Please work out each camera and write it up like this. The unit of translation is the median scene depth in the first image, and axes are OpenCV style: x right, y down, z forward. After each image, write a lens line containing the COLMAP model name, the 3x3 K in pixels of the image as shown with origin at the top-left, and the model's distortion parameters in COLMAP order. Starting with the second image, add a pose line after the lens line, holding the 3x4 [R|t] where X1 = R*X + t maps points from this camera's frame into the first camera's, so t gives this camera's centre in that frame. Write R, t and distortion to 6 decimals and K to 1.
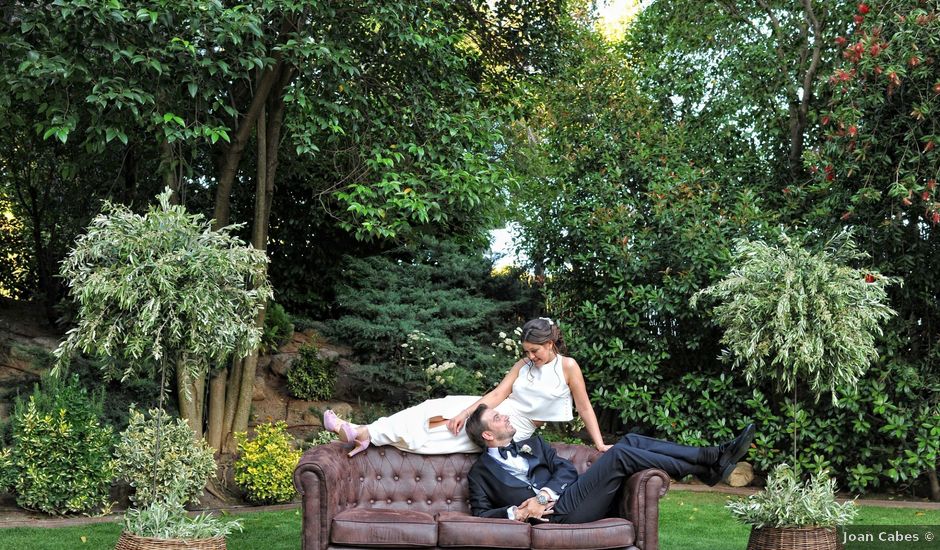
lens RADIAL K [[890.1, 0, 475.0], [0, 890.1, 325.7], [0, 0, 1]] dist [-0.010223, 0.000000]
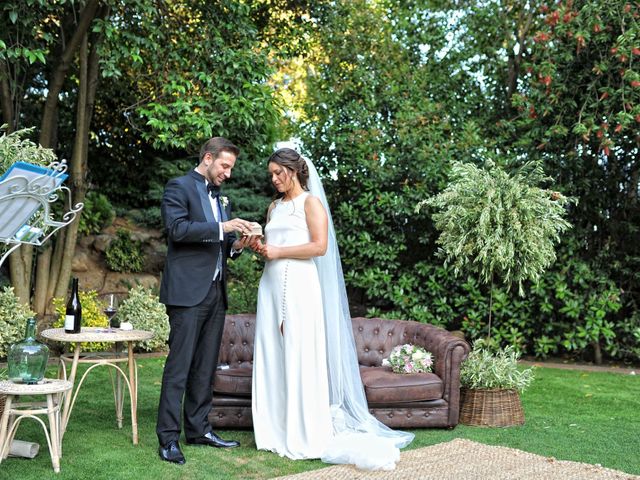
lens RADIAL K [[684.1, 0, 318.2], [0, 684.1, 242.1], [0, 0, 1]] dist [-0.019084, 0.000000]
pose [[0.996829, 0.035030, 0.071445, 0.023471], [-0.037763, 0.998591, 0.037277, -0.007583], [-0.070038, -0.039857, 0.996748, 0.023009]]
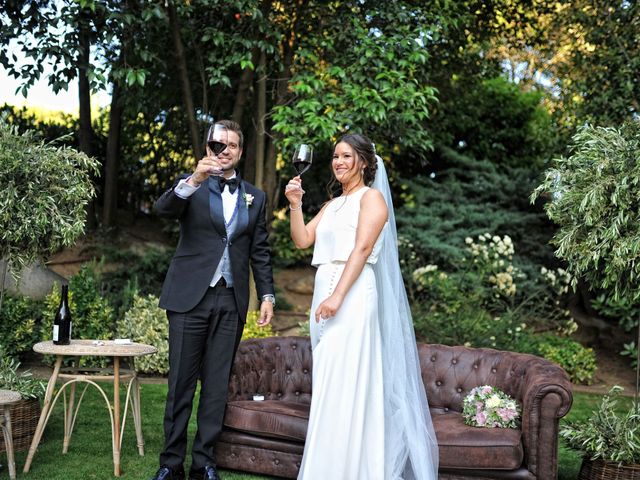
lens RADIAL K [[684.1, 0, 317.2], [0, 684.1, 240.0], [0, 0, 1]] dist [-0.019084, 0.000000]
pose [[0.905284, 0.006047, -0.424763, 0.211969], [-0.006759, 0.999977, -0.000171, 0.009910], [0.424752, 0.003026, 0.905305, 0.167407]]
